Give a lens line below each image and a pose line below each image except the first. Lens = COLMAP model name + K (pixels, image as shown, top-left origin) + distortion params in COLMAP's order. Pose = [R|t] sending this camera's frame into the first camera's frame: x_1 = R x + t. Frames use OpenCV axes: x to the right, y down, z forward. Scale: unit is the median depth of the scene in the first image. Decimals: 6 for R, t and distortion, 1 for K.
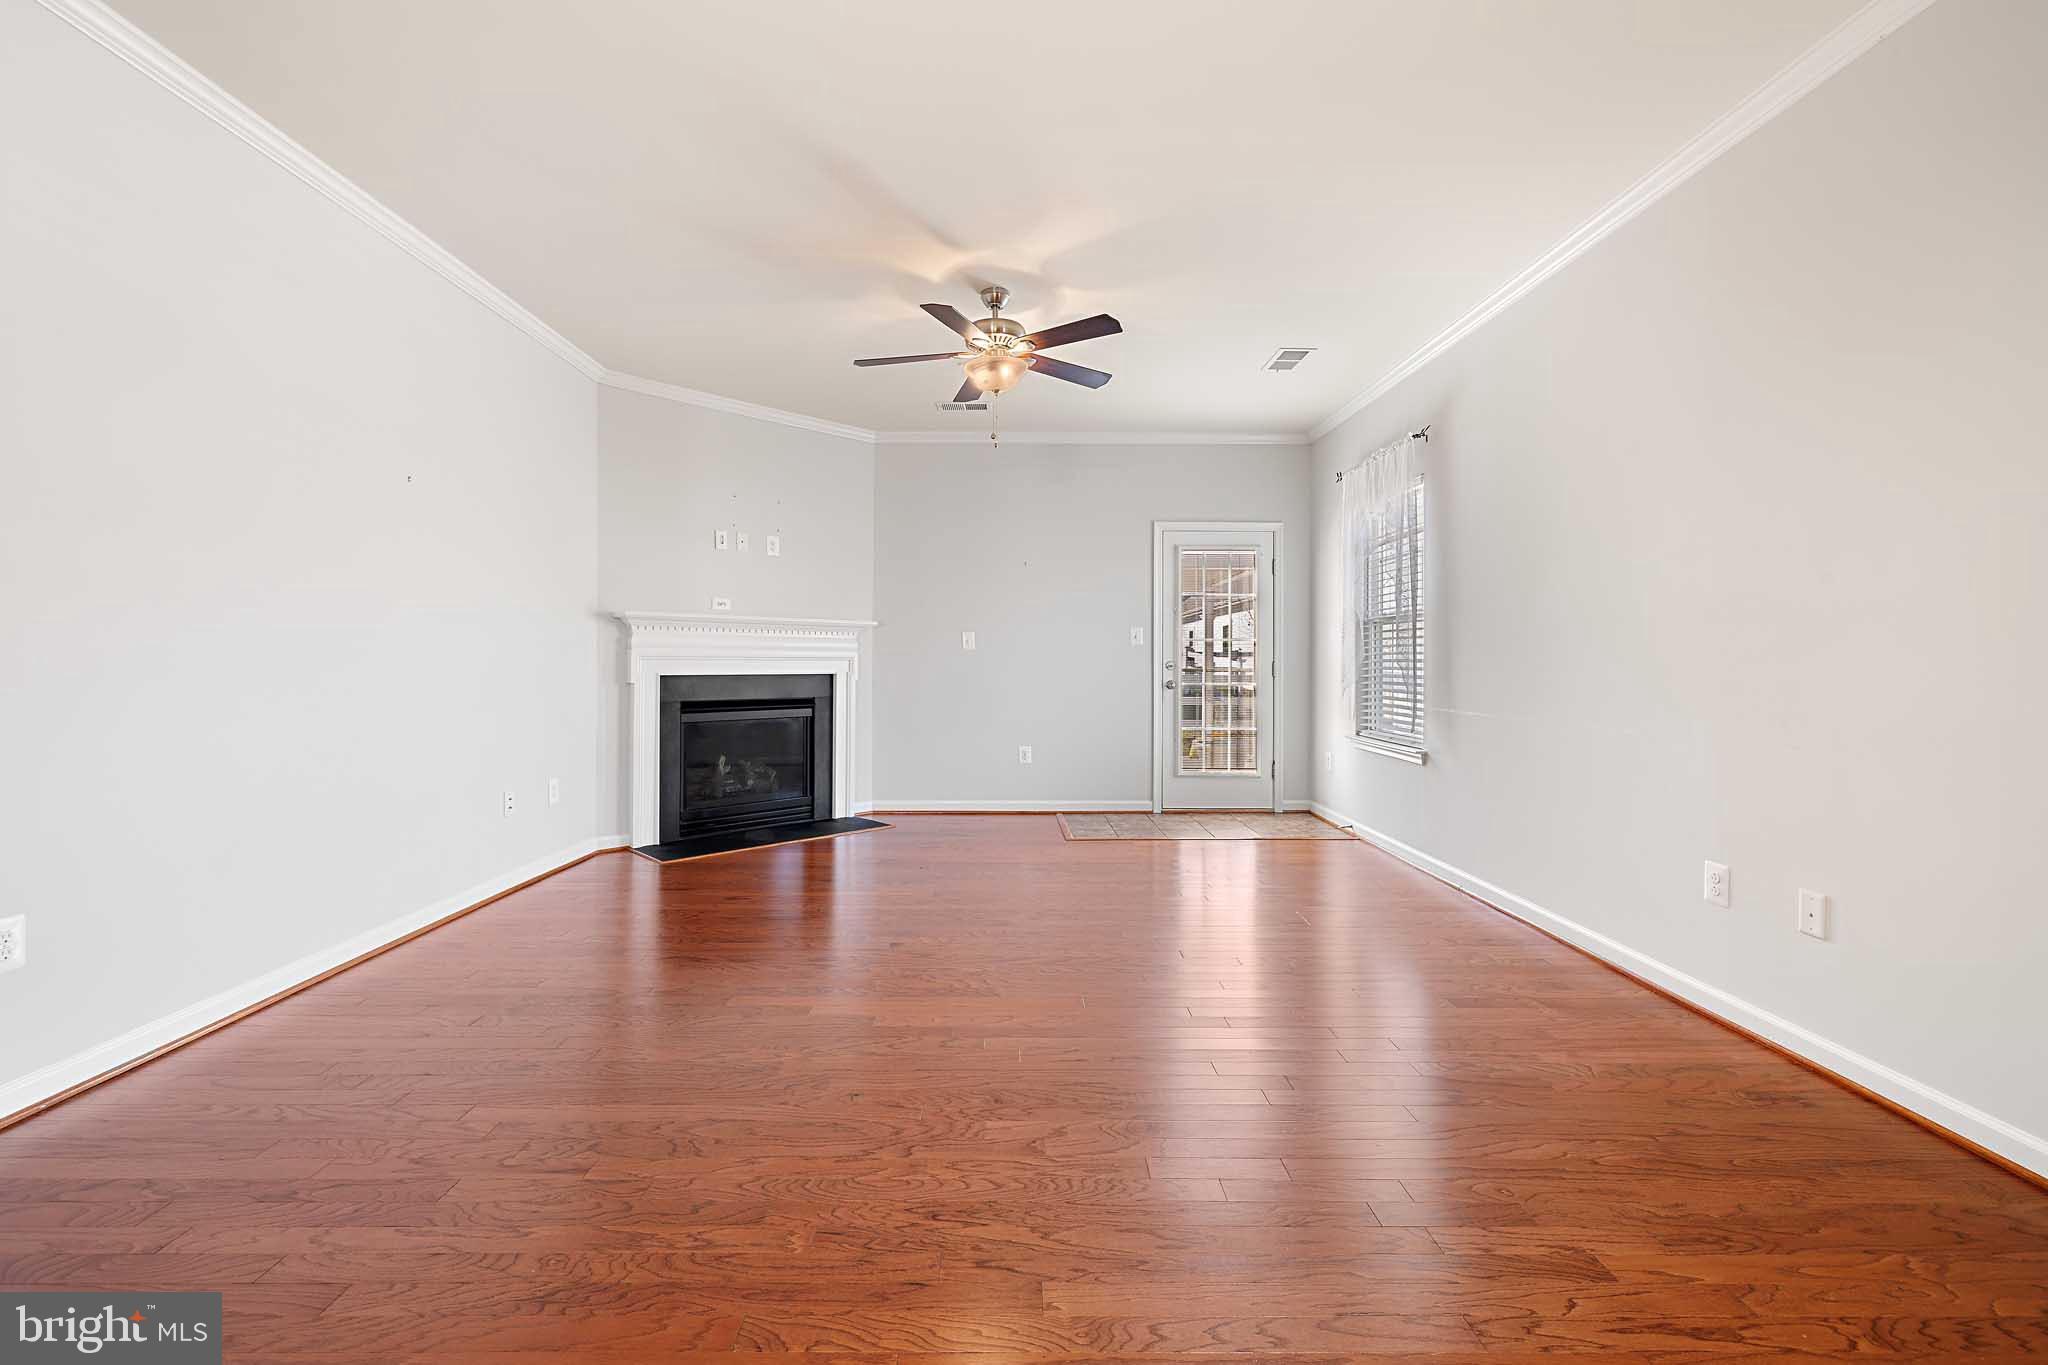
lens RADIAL K [[866.3, 0, 1015.6], [0, 866.3, 657.9], [0, 0, 1]] dist [0.002083, 0.000510]
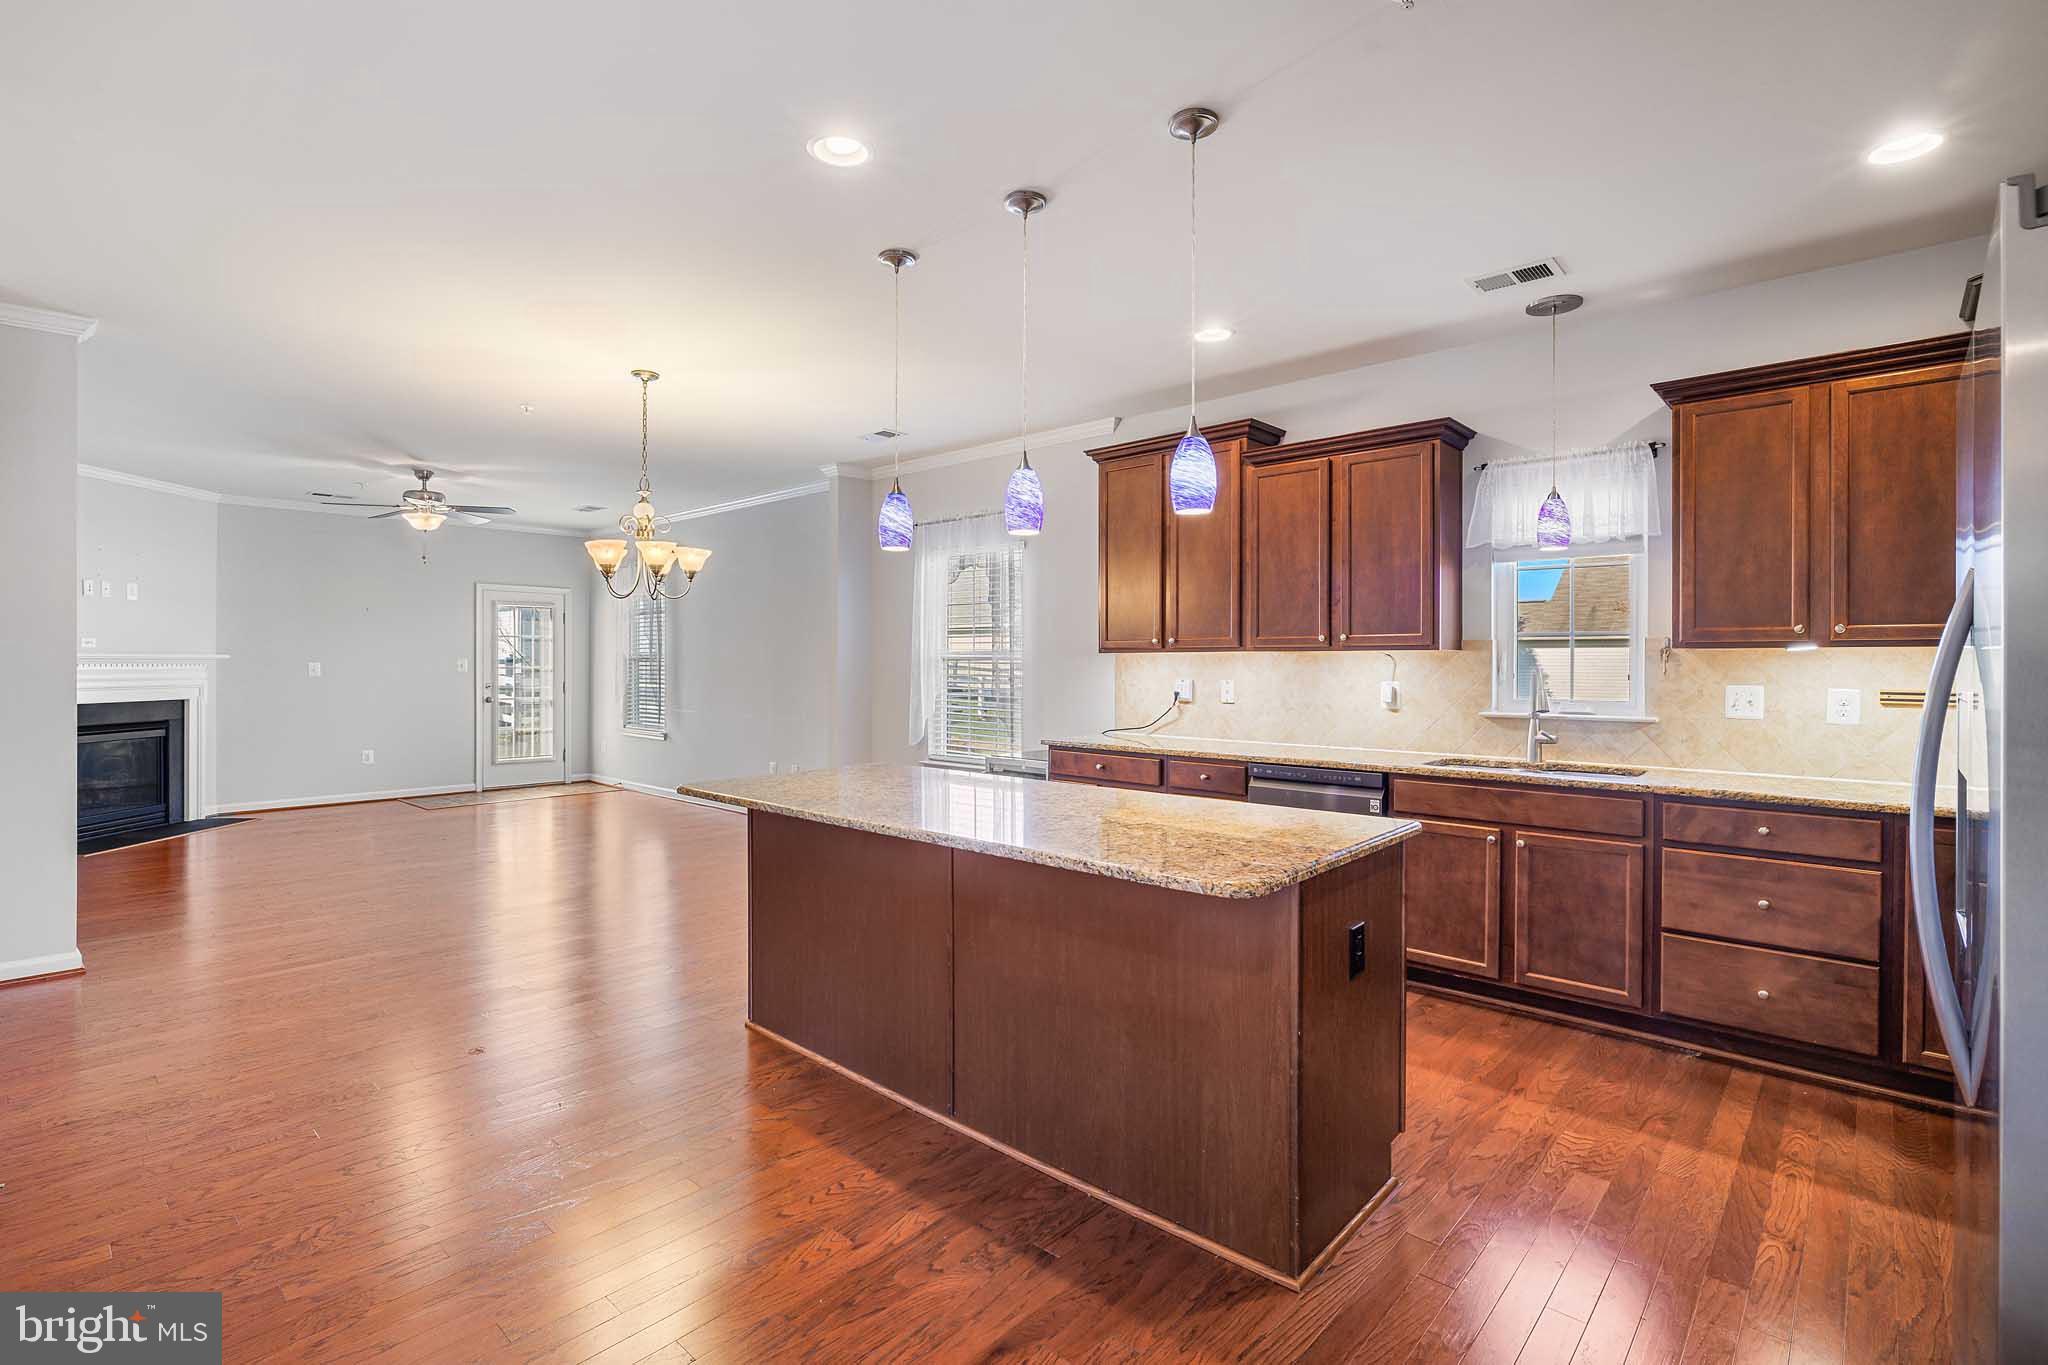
lens RADIAL K [[945.8, 0, 1025.0], [0, 945.8, 663.5], [0, 0, 1]] dist [-0.008026, 0.000815]
pose [[0.678213, -0.001936, 0.734863, -0.381853], [-0.003292, 0.999978, 0.005673, -0.042181], [-0.734858, -0.006266, 0.678192, -0.726358]]
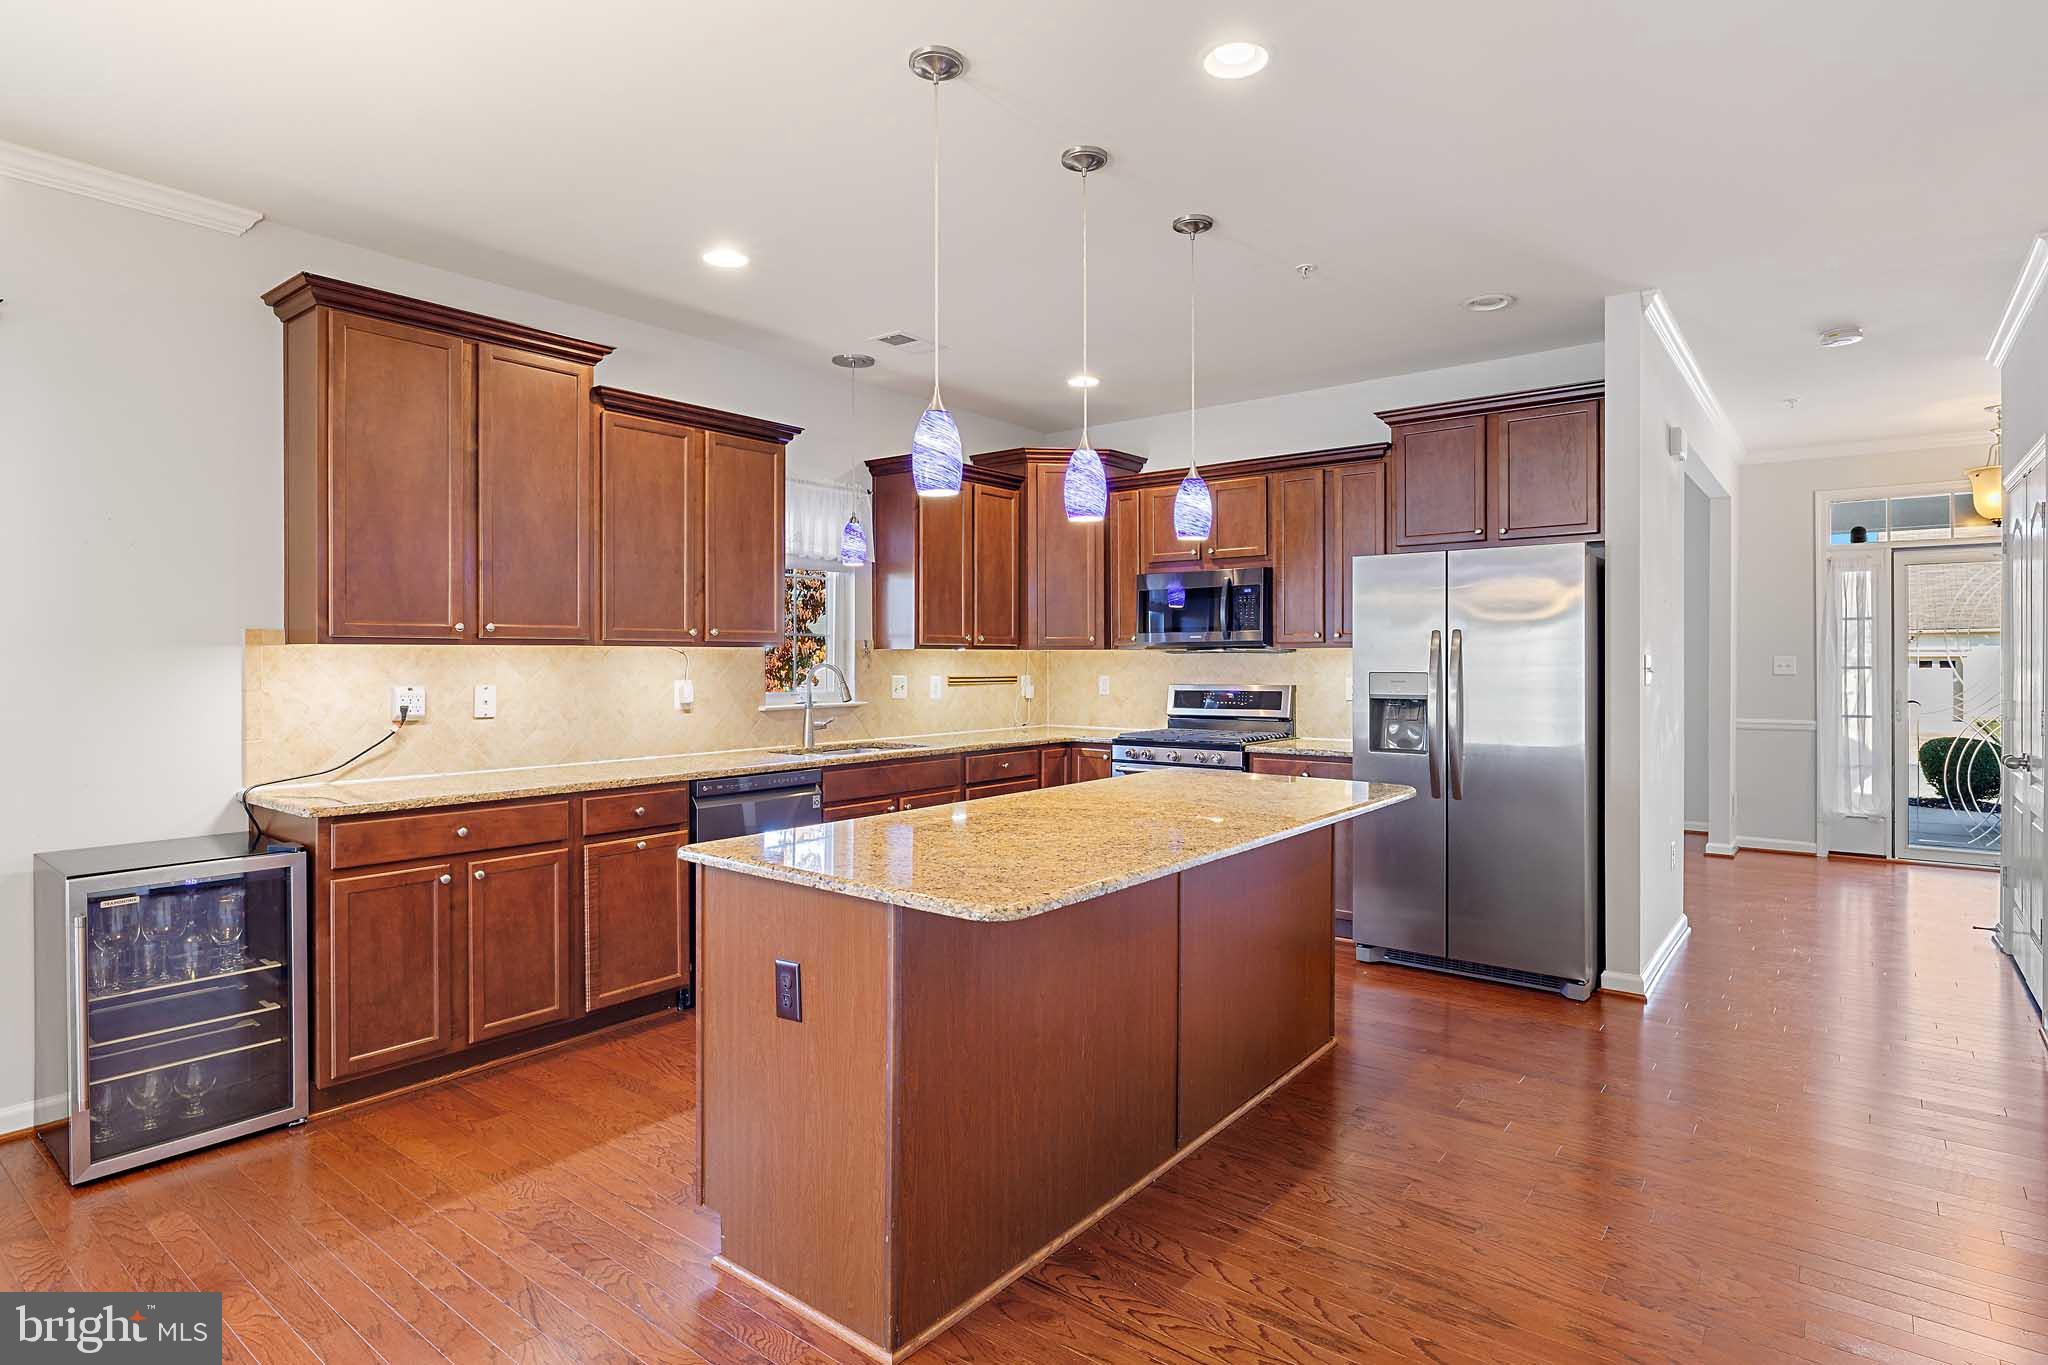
lens RADIAL K [[1064.8, 0, 1002.5], [0, 1064.8, 666.3], [0, 0, 1]] dist [-0.001592, -0.001798]
pose [[-0.773119, -0.007099, 0.634222, -0.312470], [-0.004519, 0.999974, 0.005683, -0.040319], [-0.634245, 0.001528, -0.773130, 0.025554]]
